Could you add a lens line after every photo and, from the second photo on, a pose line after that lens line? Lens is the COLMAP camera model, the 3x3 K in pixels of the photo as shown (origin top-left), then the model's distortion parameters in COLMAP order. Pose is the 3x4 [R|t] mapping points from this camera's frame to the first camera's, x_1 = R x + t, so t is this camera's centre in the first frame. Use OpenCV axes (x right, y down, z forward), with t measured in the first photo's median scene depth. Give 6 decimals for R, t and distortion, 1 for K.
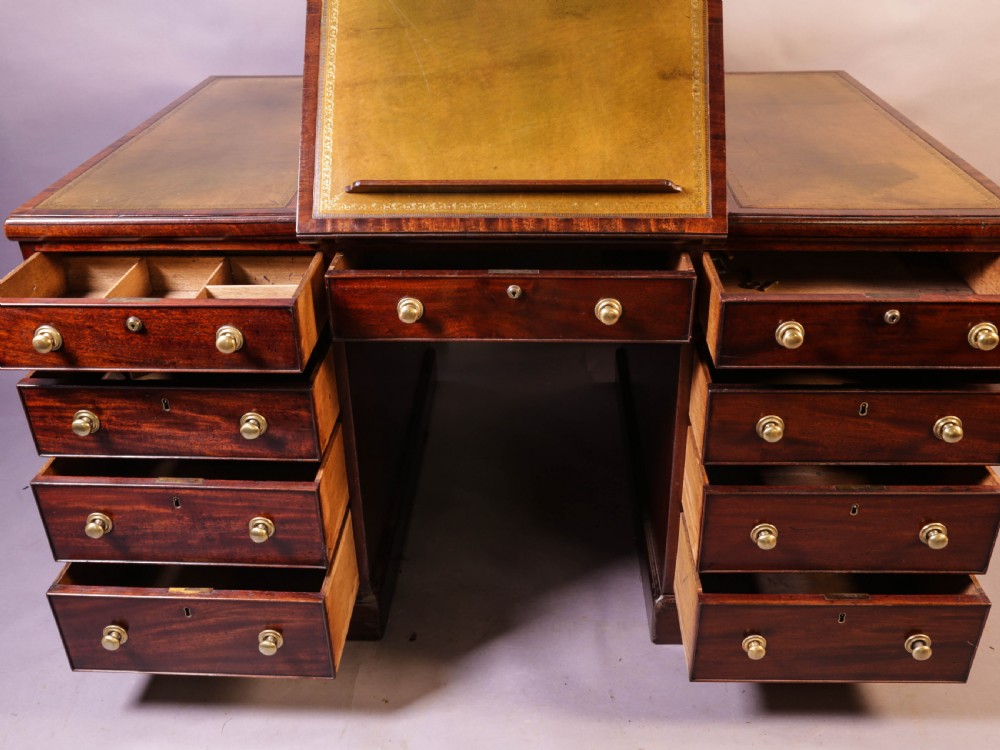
lens RADIAL K [[926.9, 0, 498.1], [0, 926.9, 376.7], [0, 0, 1]] dist [-0.036472, 0.000000]
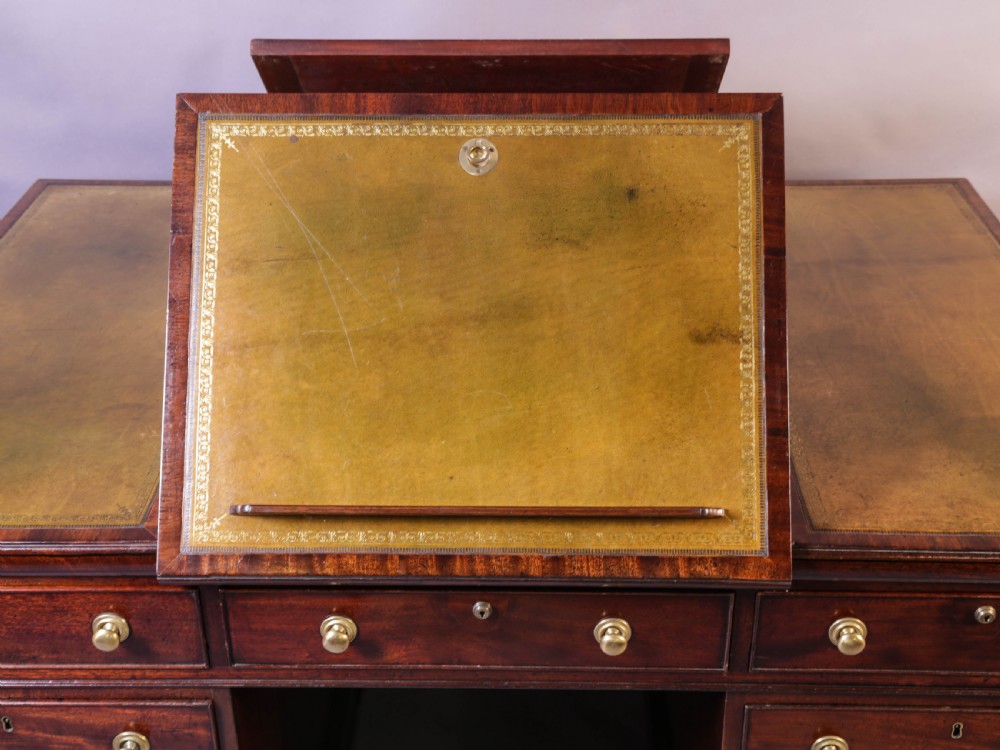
lens RADIAL K [[1302.6, 0, 498.8], [0, 1302.6, 376.6], [0, 0, 1]] dist [0.075602, 0.000000]
pose [[0.999818, -0.003063, 0.018819, 0.013909], [0.003040, 0.999995, 0.001271, -0.296317], [-0.018823, -0.001214, 0.999822, 0.037687]]
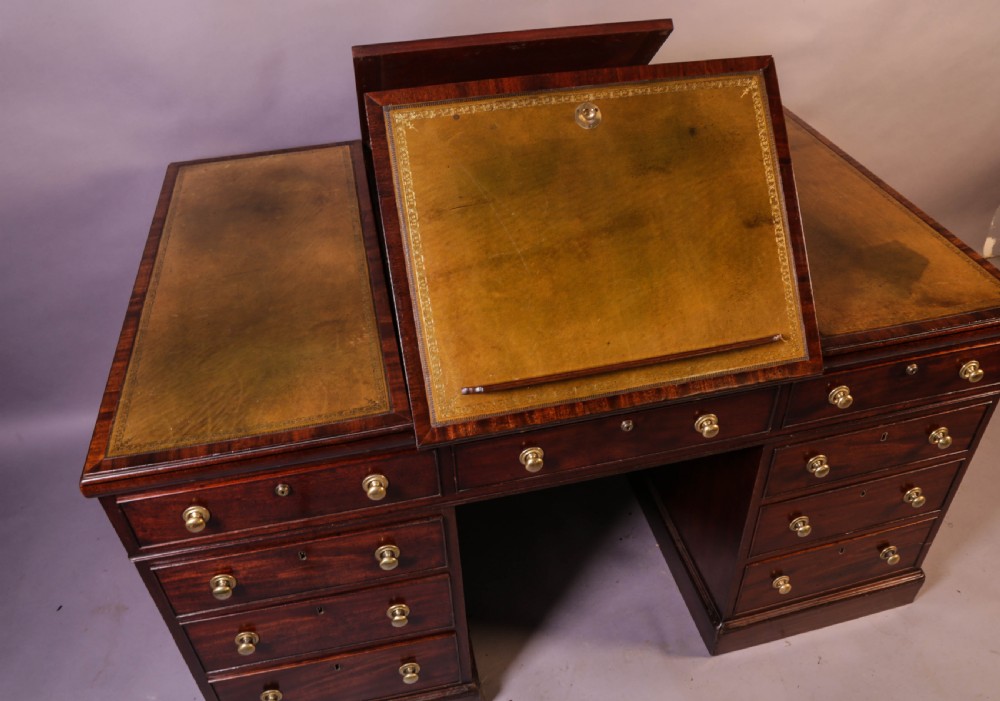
lens RADIAL K [[786.5, 0, 507.7], [0, 786.5, 315.0], [0, 0, 1]] dist [-0.116626, 0.057518]
pose [[0.964609, -0.160219, 0.209425, -0.270934], [0.135283, 0.982440, 0.128495, -0.370302], [-0.226335, -0.095616, 0.969345, 0.215971]]
